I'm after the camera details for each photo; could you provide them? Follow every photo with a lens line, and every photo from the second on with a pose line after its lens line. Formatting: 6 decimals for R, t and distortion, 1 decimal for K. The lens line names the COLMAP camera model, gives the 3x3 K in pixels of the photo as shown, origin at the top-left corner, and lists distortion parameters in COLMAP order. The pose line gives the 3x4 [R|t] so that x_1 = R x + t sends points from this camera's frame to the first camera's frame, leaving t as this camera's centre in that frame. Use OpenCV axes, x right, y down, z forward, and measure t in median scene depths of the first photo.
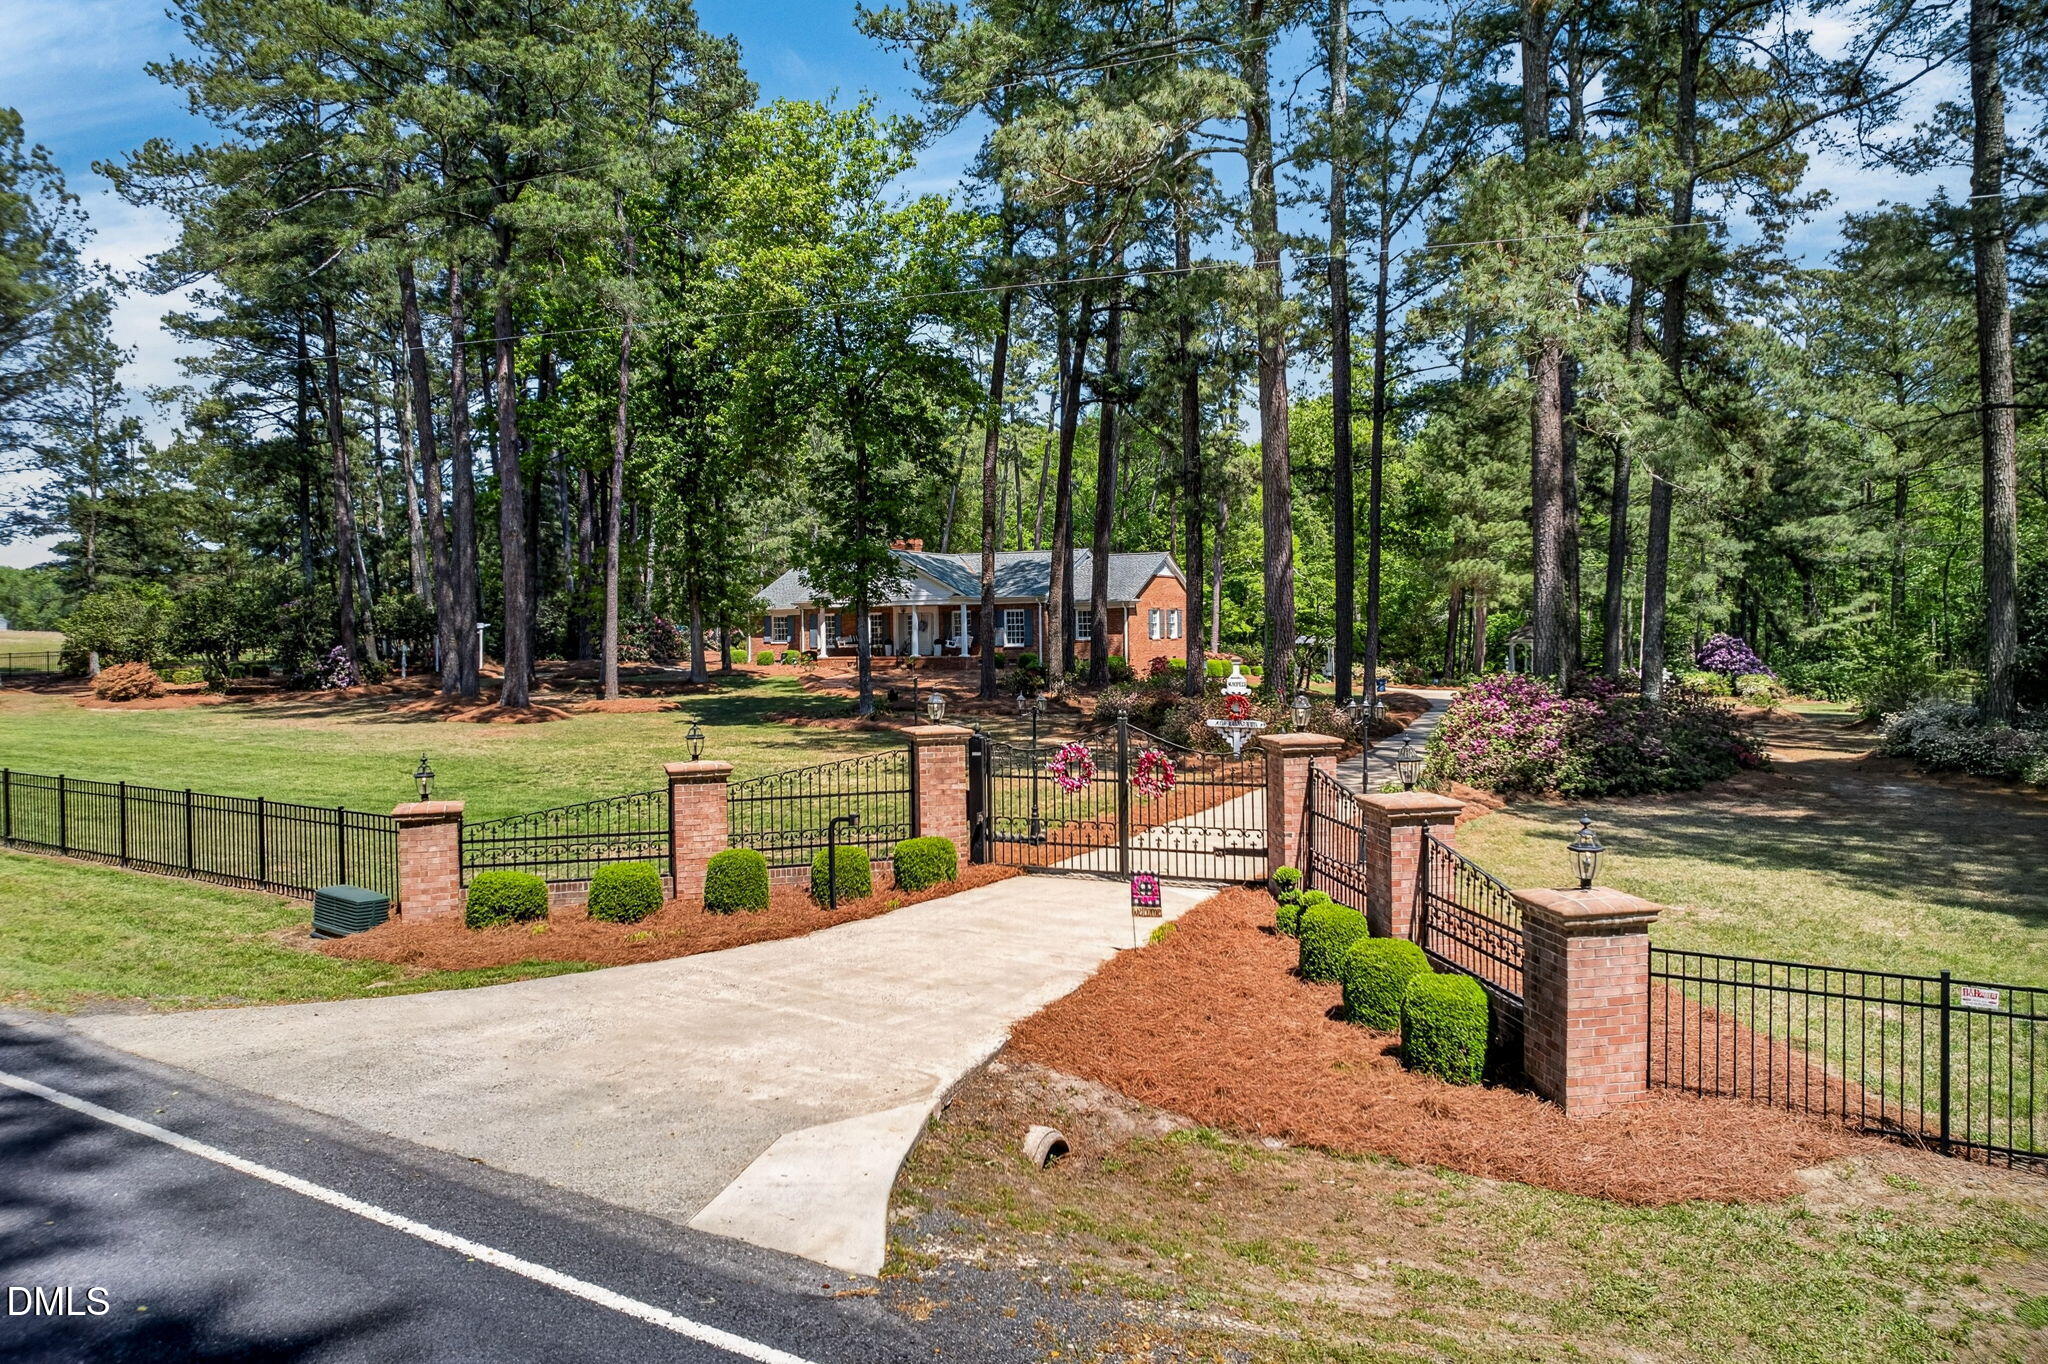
lens RADIAL K [[1331.7, 0, 1035.6], [0, 1331.7, 722.7], [0, 0, 1]] dist [-0.068944, 0.037433]
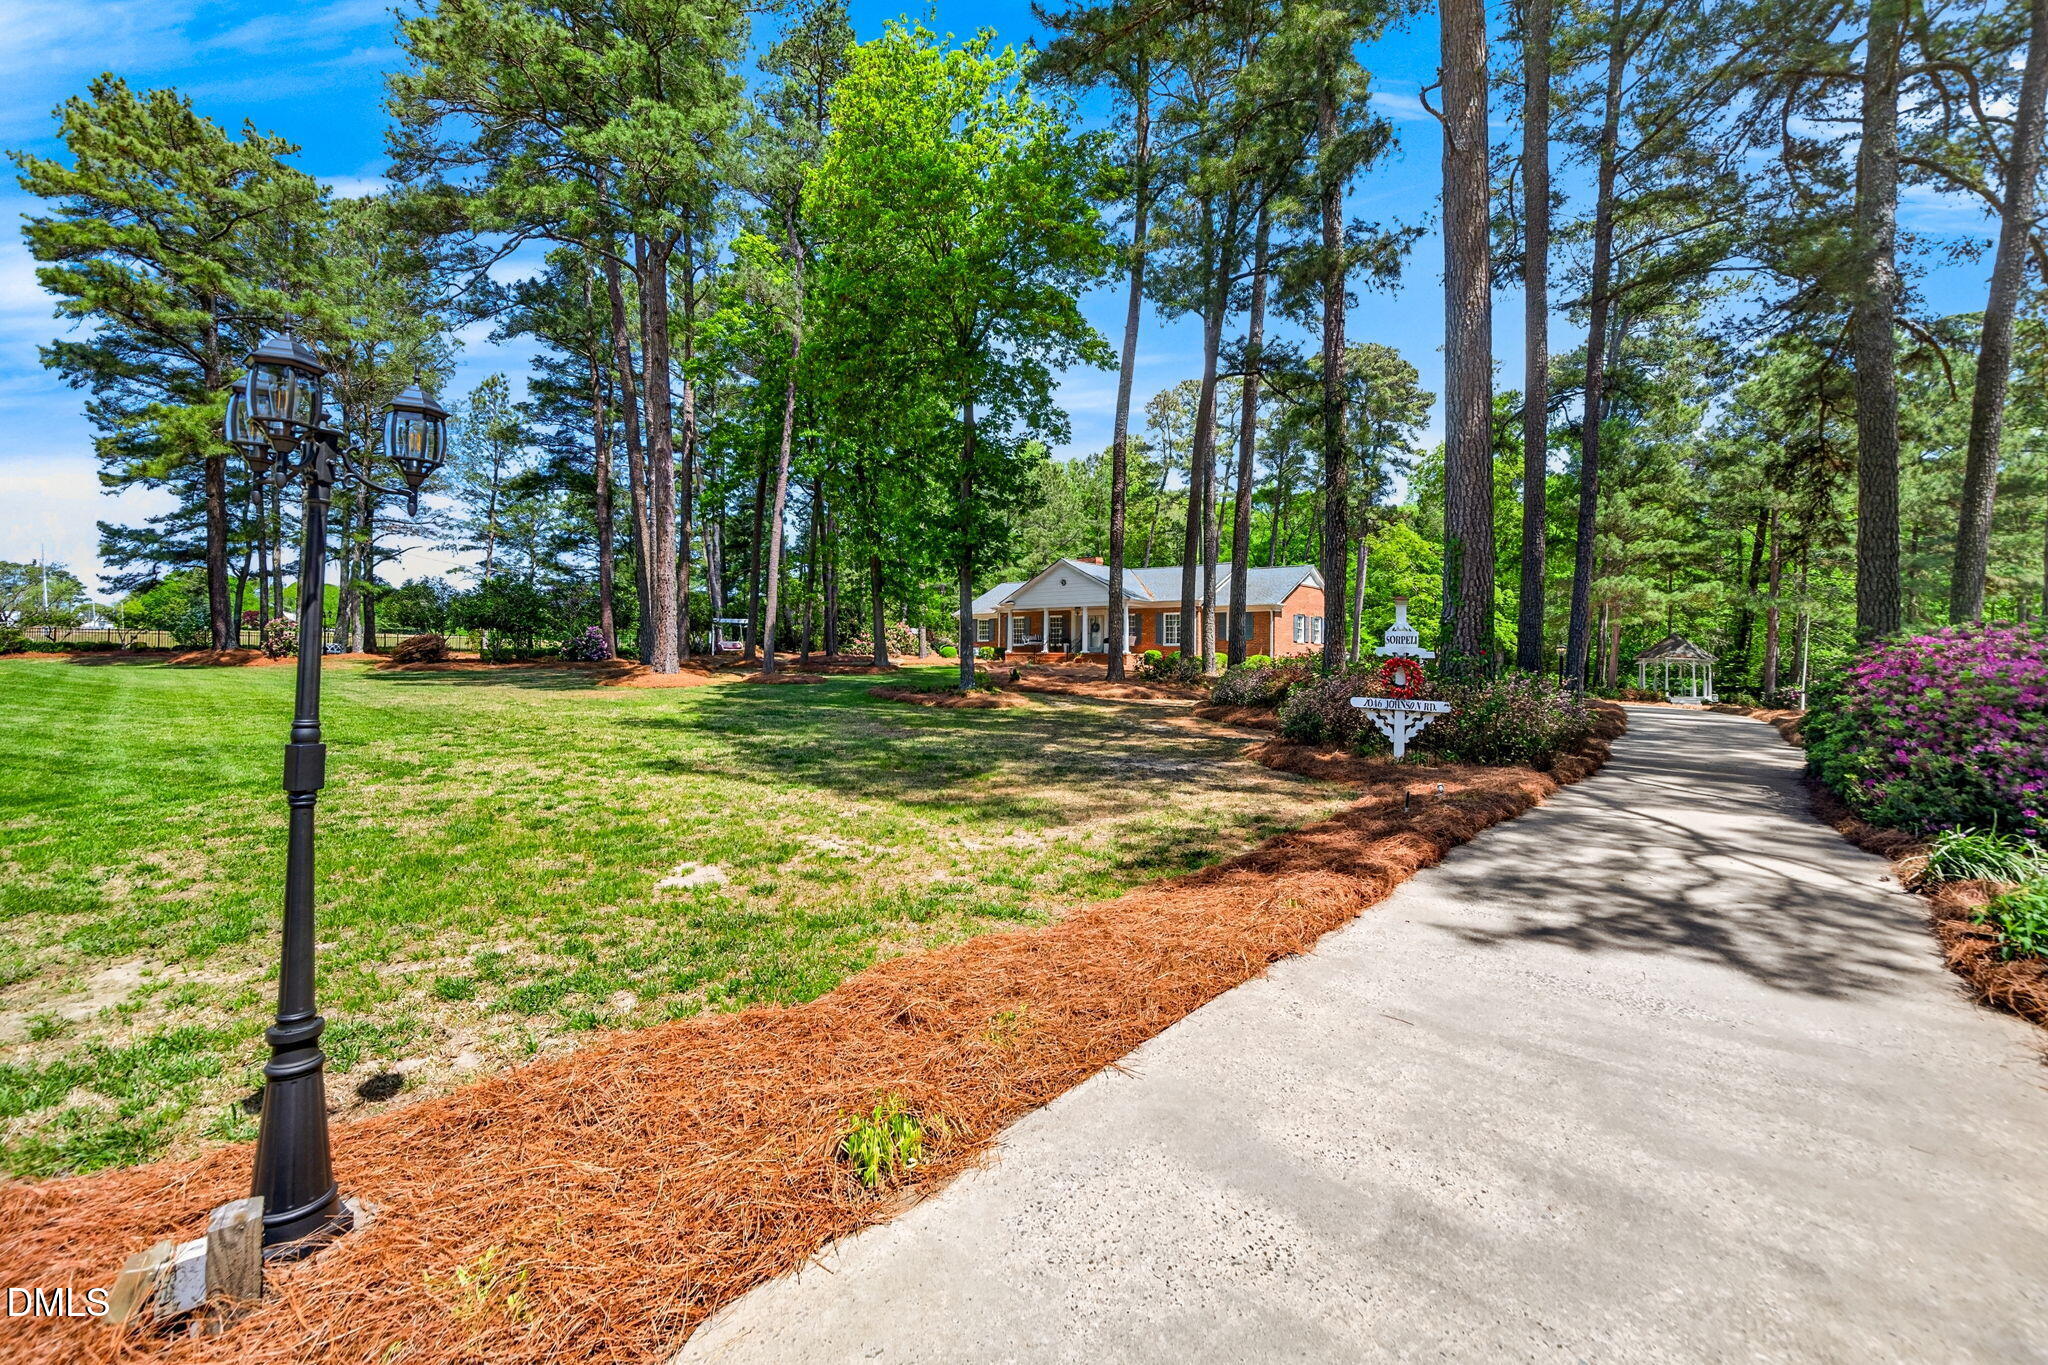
lens RADIAL K [[864.6, 0, 1032.0], [0, 864.6, 640.7], [0, 0, 1]] dist [-0.001478, -0.000113]
pose [[0.975585, 0.025164, -0.218175, 0.058903], [-0.044788, 0.995334, -0.085470, 0.011139], [0.215007, 0.093155, 0.972160, 0.471664]]
